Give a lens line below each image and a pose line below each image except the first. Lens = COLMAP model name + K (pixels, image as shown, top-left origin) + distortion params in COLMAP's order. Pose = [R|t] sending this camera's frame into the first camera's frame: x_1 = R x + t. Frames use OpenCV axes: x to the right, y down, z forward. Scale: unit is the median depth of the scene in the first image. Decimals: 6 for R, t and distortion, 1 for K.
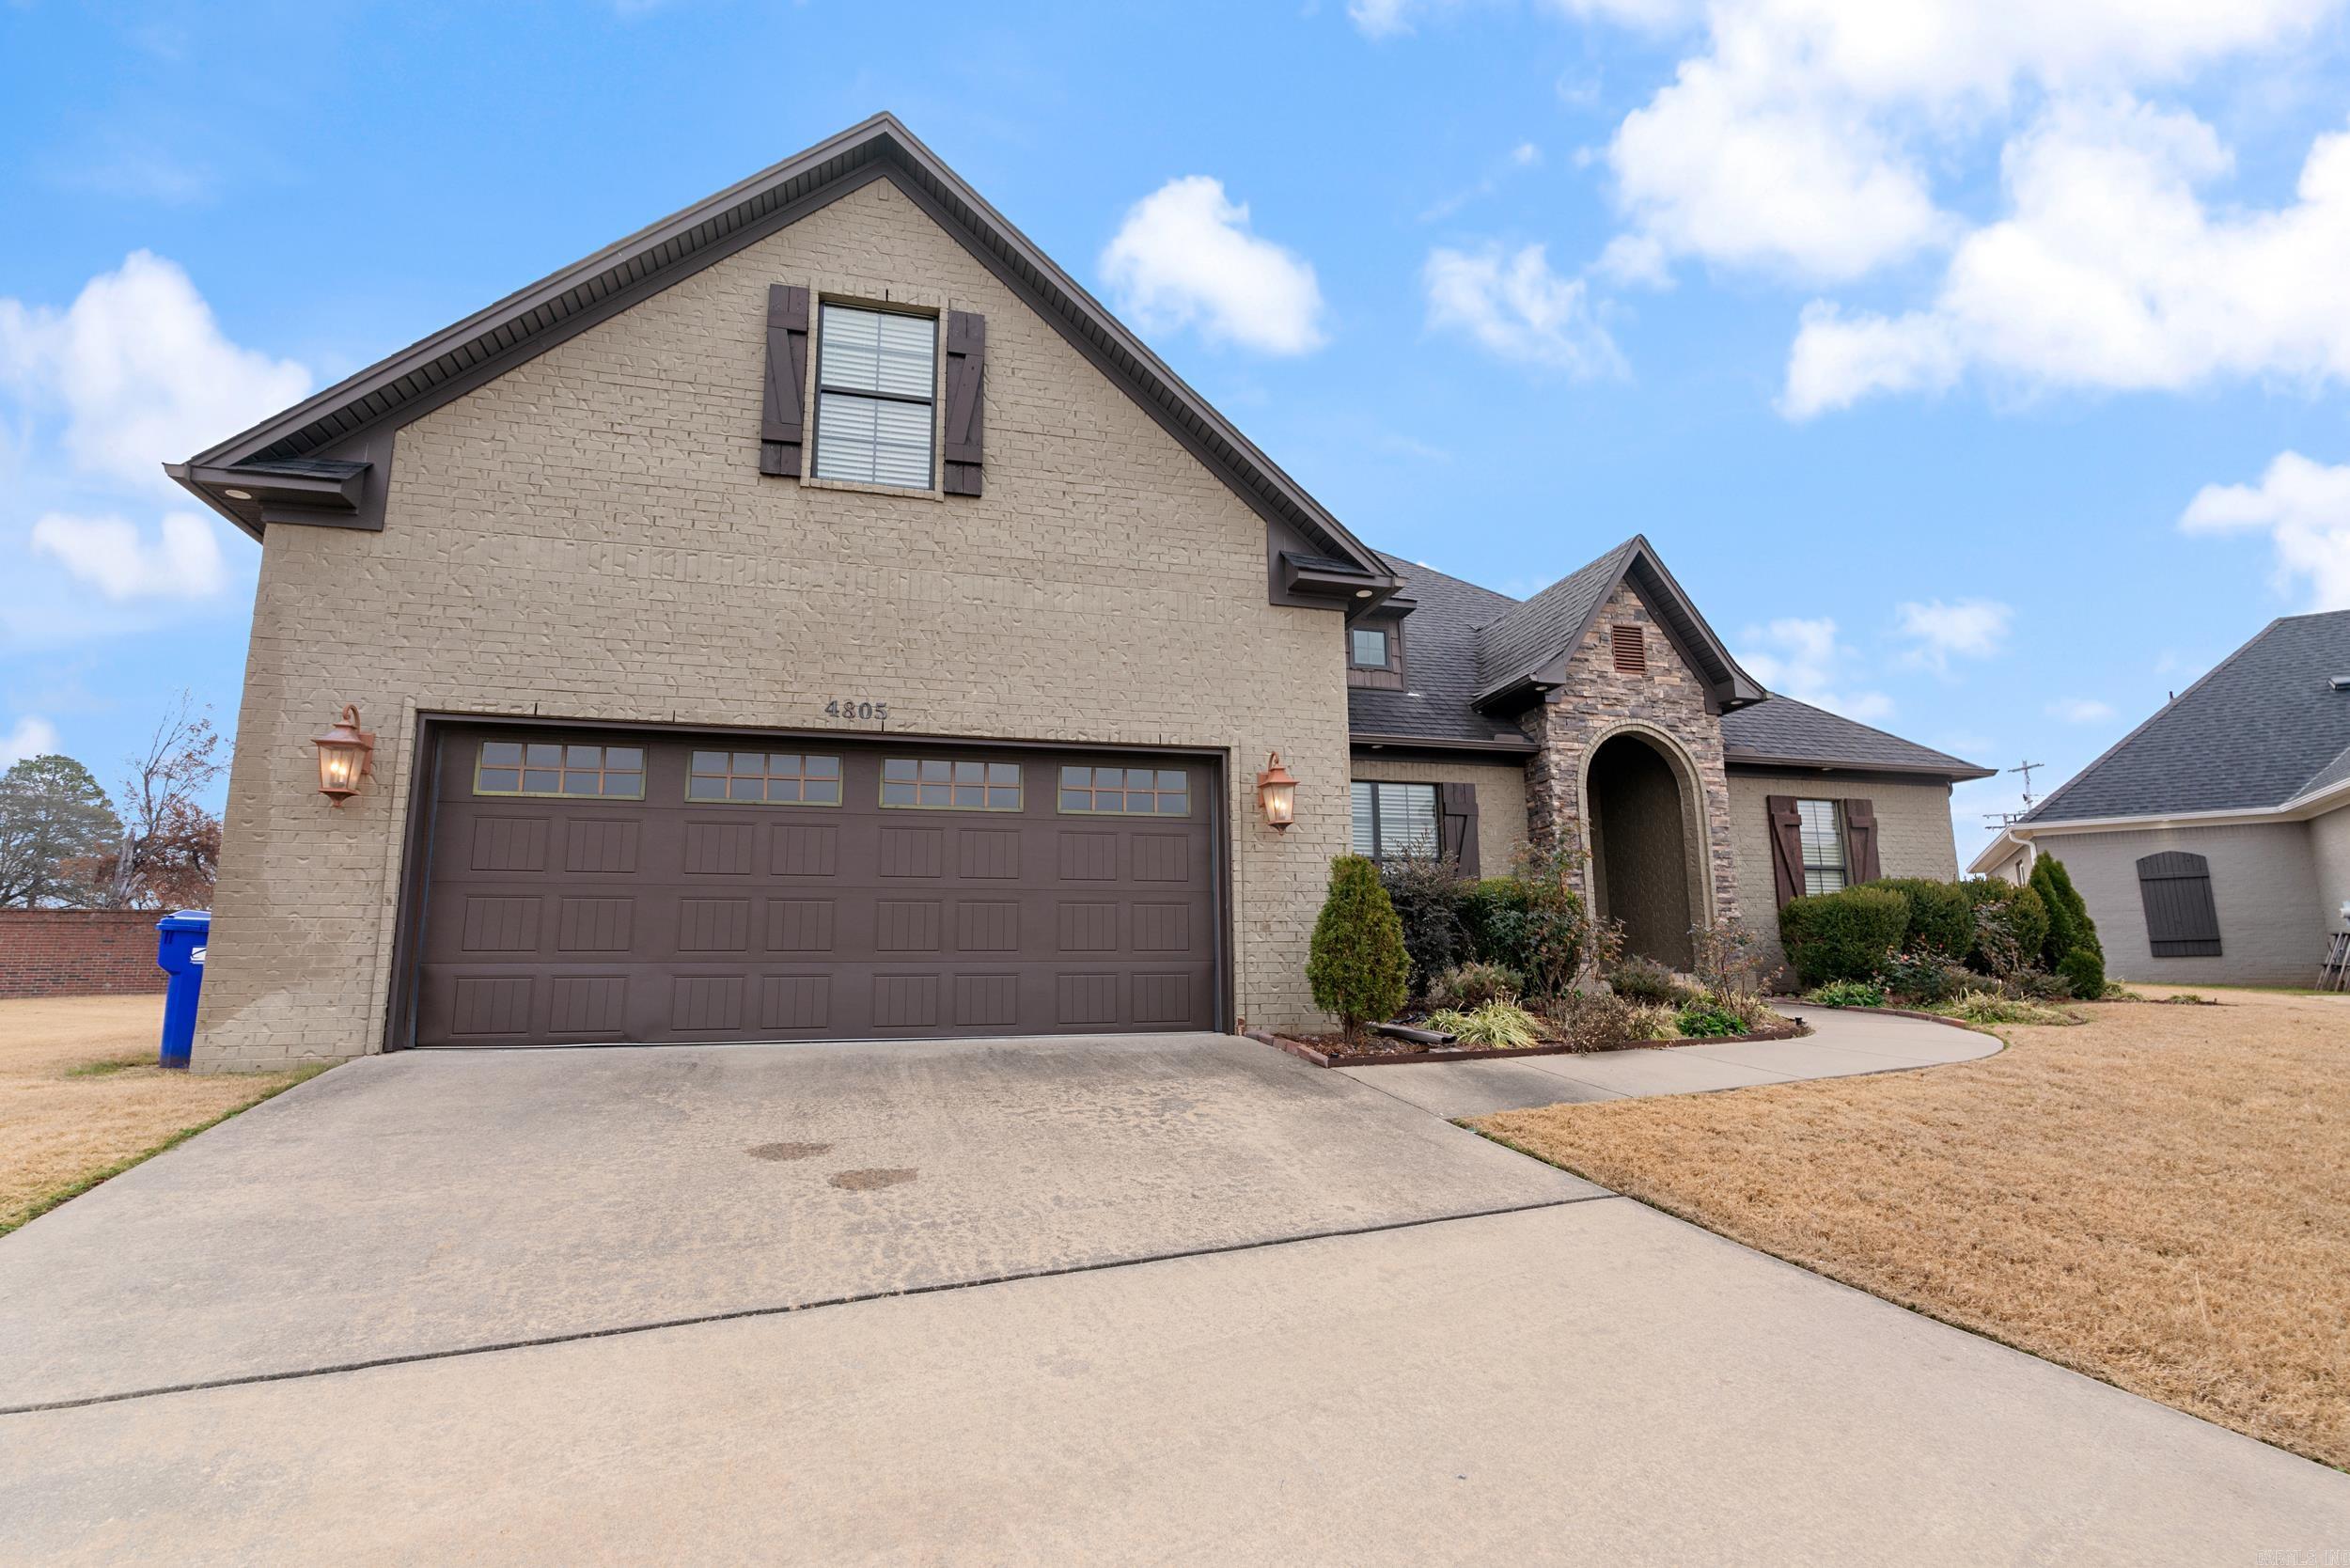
lens RADIAL K [[1089.7, 0, 1172.5], [0, 1089.7, 765.3], [0, 0, 1]] dist [-0.009824, 0.001730]
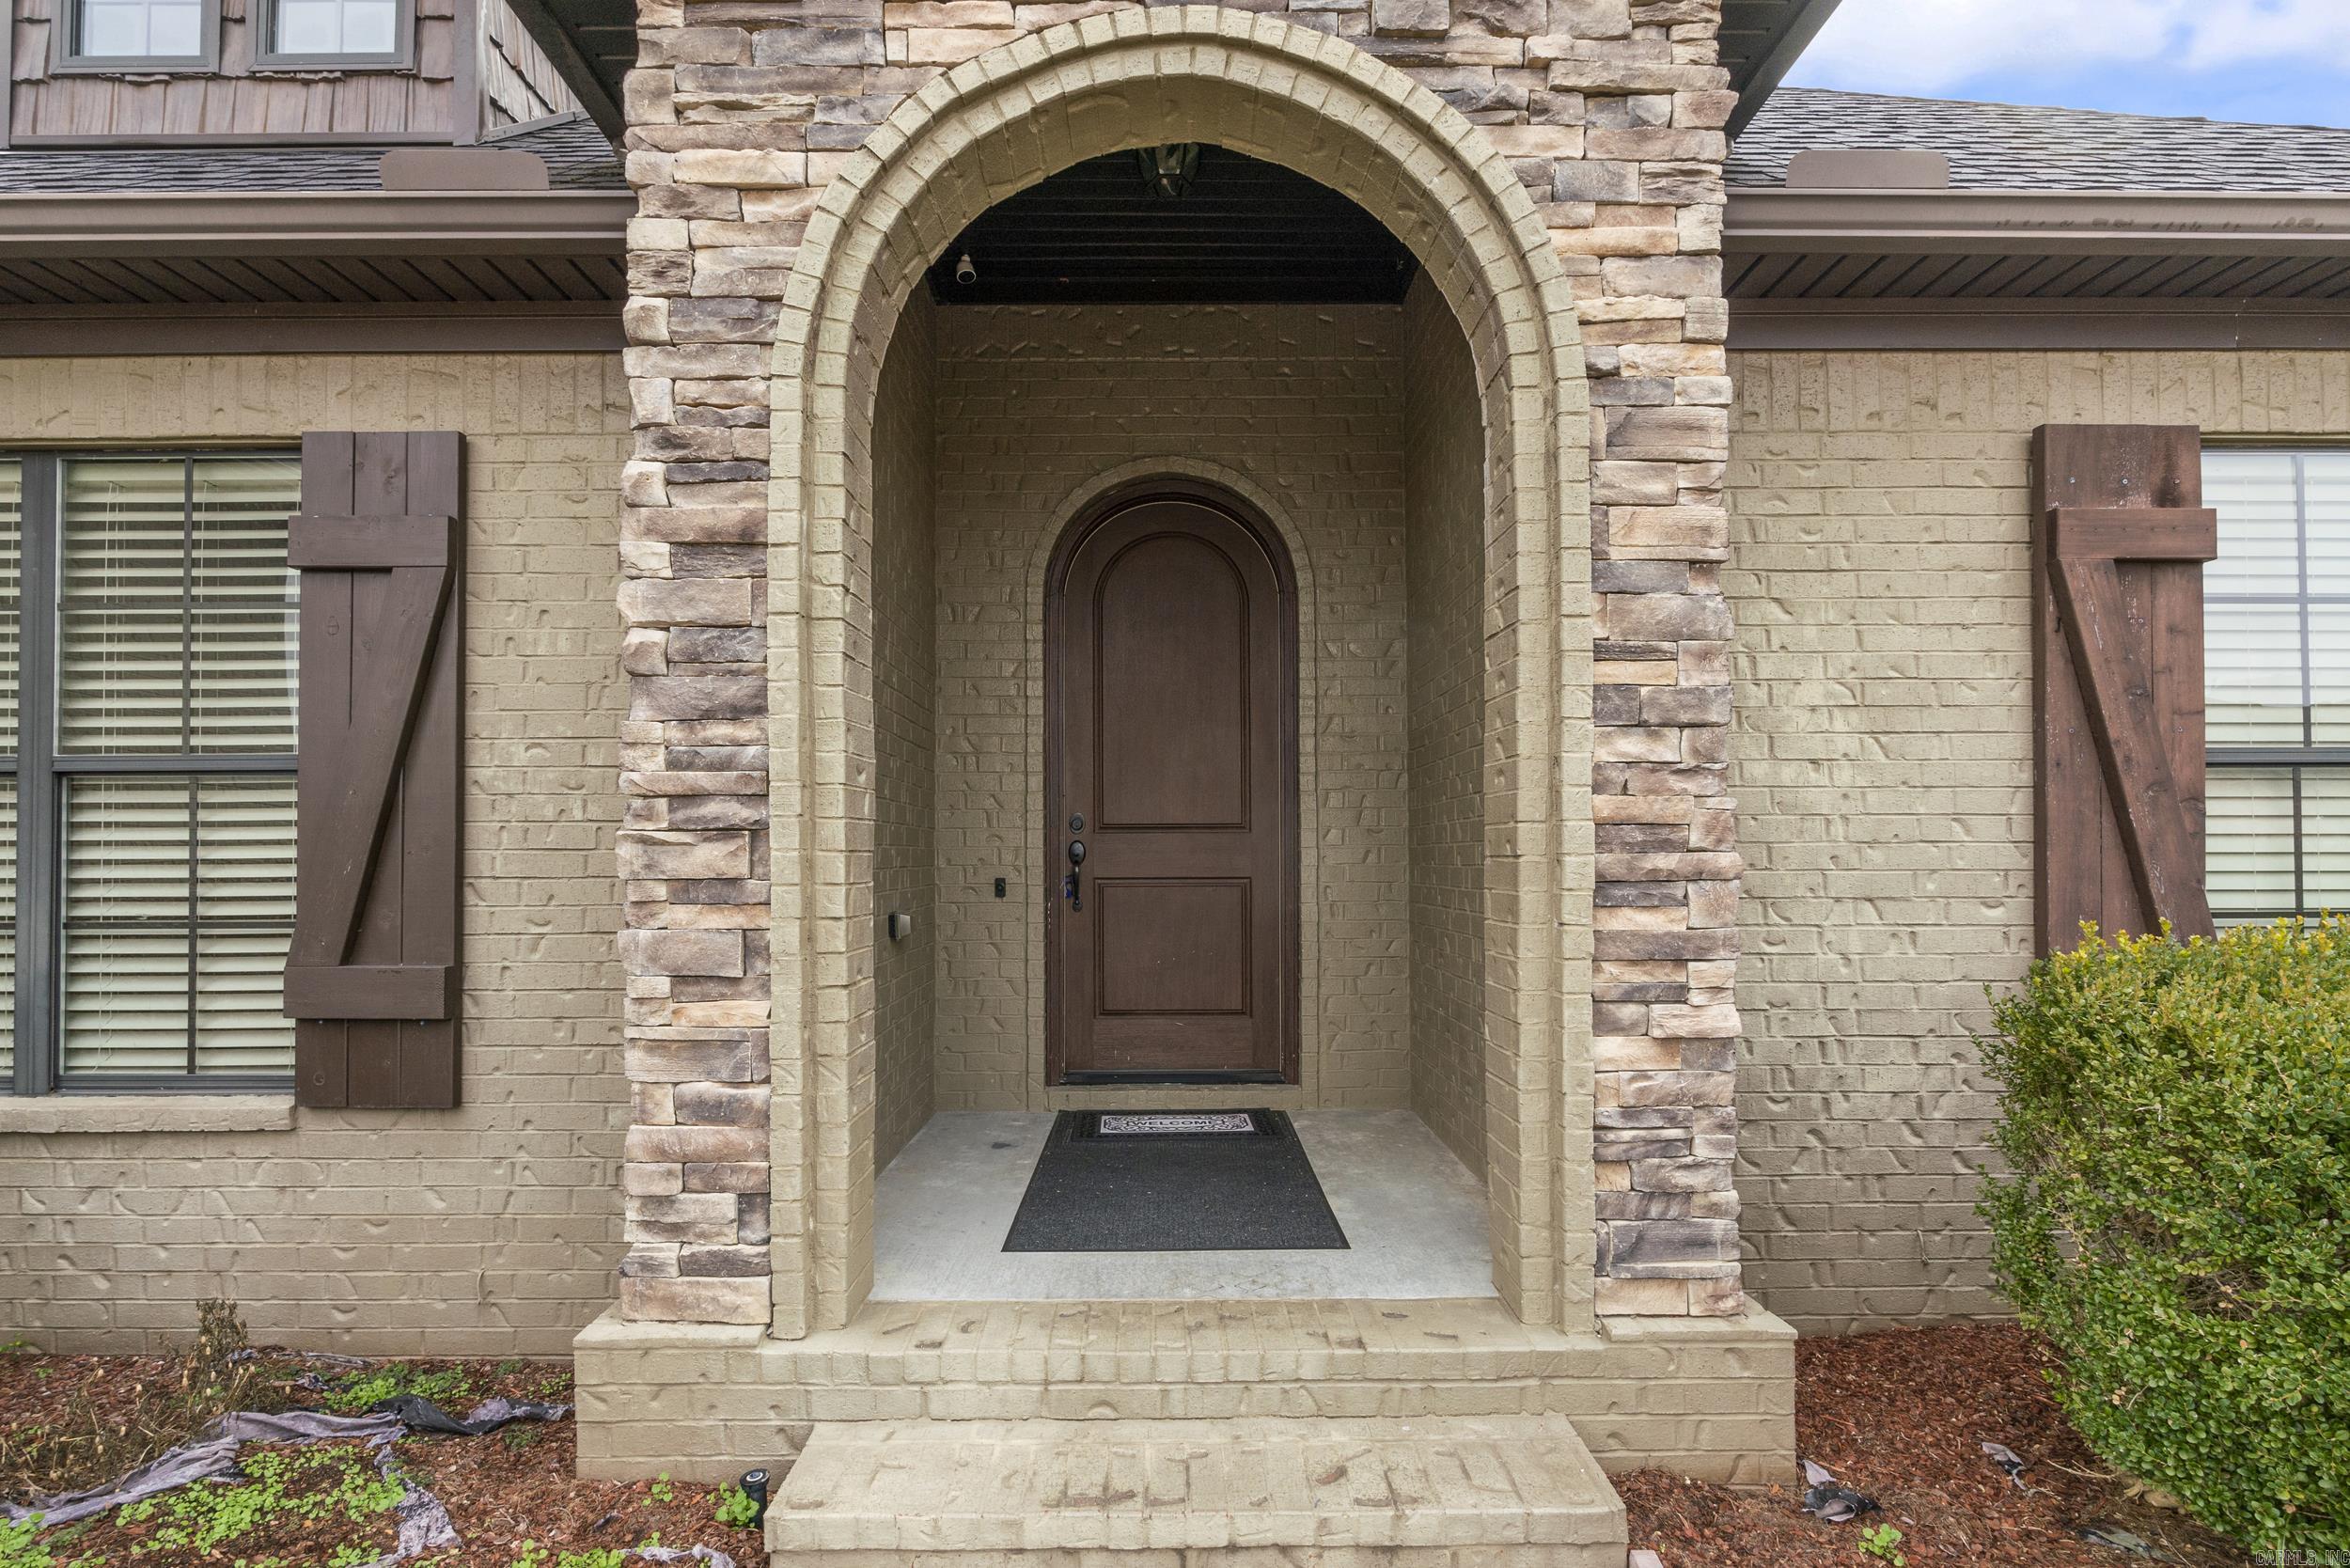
lens RADIAL K [[1089.7, 0, 1172.5], [0, 1089.7, 801.4], [0, 0, 1]] dist [-0.009824, 0.001730]
pose [[0.960524, 0.000474, -0.278198, 0.474305], [0.042548, 0.987984, 0.148587, 0.066242], [0.274925, -0.154558, 0.948961, 0.789172]]
